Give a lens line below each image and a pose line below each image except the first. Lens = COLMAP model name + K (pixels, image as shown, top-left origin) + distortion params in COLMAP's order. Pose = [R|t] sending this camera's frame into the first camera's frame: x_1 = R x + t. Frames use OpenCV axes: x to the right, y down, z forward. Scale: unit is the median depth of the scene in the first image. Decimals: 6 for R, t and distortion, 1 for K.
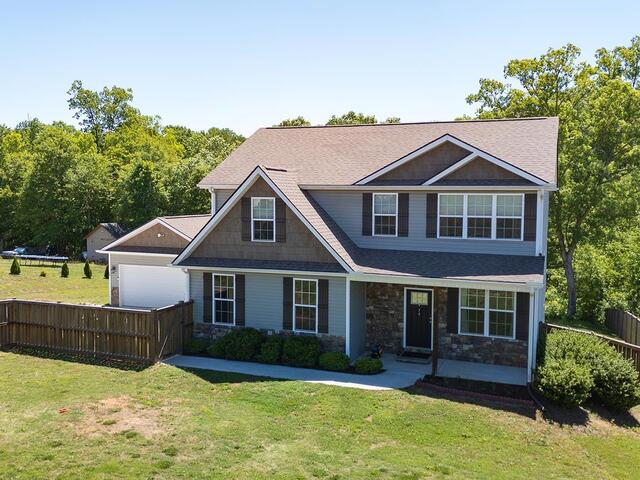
lens RADIAL K [[629.6, 0, 321.8], [0, 629.6, 238.7], [0, 0, 1]] dist [0.044735, 0.000000]
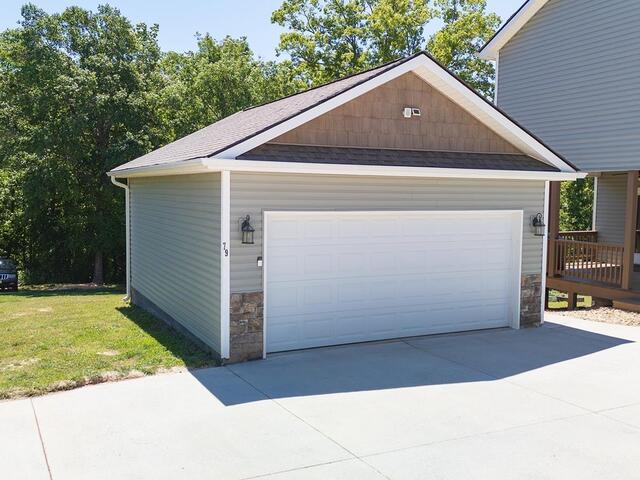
lens RADIAL K [[629.6, 0, 323.1], [0, 629.6, 236.8], [0, 0, 1]] dist [0.044735, 0.000000]
pose [[0.682498, -0.050048, 0.729172, -0.785810], [0.046152, 0.998613, 0.025343, 0.070277], [-0.729429, 0.016356, 0.683861, 1.211193]]
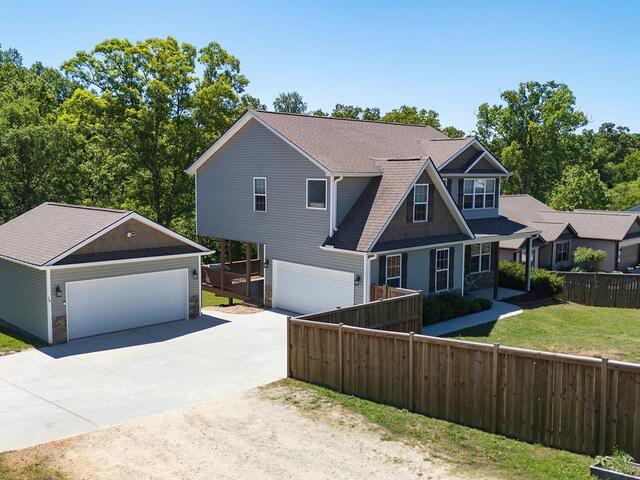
lens RADIAL K [[629.6, 0, 322.7], [0, 629.6, 238.3], [0, 0, 1]] dist [0.044735, 0.000000]
pose [[0.436689, -0.097728, 0.894288, -1.261568], [0.062404, 0.994978, 0.078259, -0.070223], [-0.897445, 0.021632, 0.440595, 0.668897]]
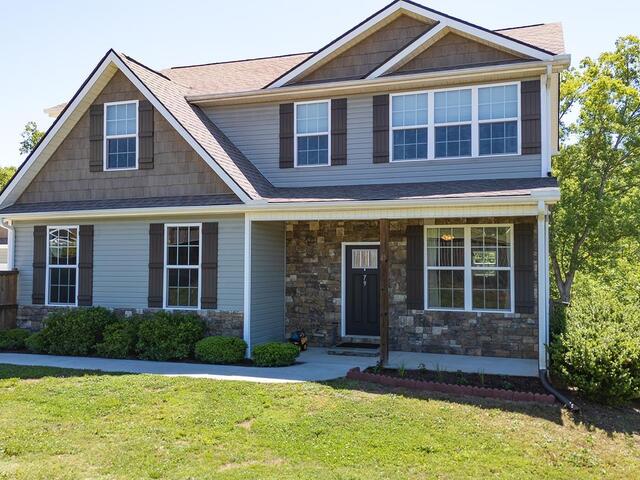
lens RADIAL K [[629.6, 0, 328.1], [0, 629.6, 240.7], [0, 0, 1]] dist [0.044735, 0.000000]
pose [[0.999561, -0.001902, 0.029577, 0.102082], [0.005271, 0.993439, -0.114238, 0.155808], [-0.029166, 0.114344, 0.993013, 0.372307]]
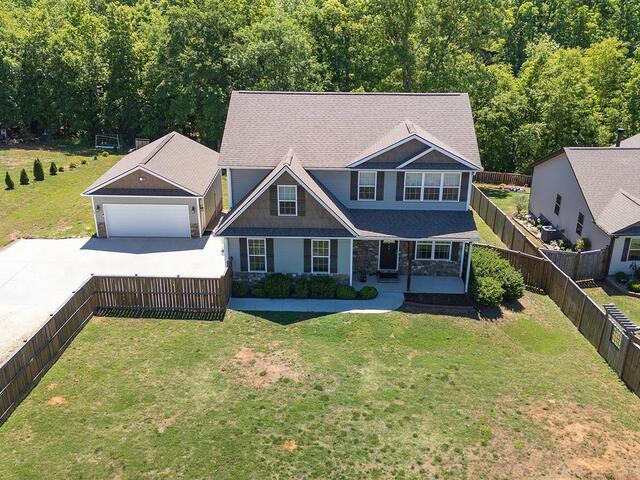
lens RADIAL K [[629.6, 0, 322.7], [0, 629.6, 240.0], [0, 0, 1]] dist [0.044735, 0.000000]
pose [[0.944793, -0.129371, 0.301046, -0.459161], [0.025874, 0.945343, 0.325048, -0.405873], [-0.326644, -0.299314, 0.896501, -0.293035]]
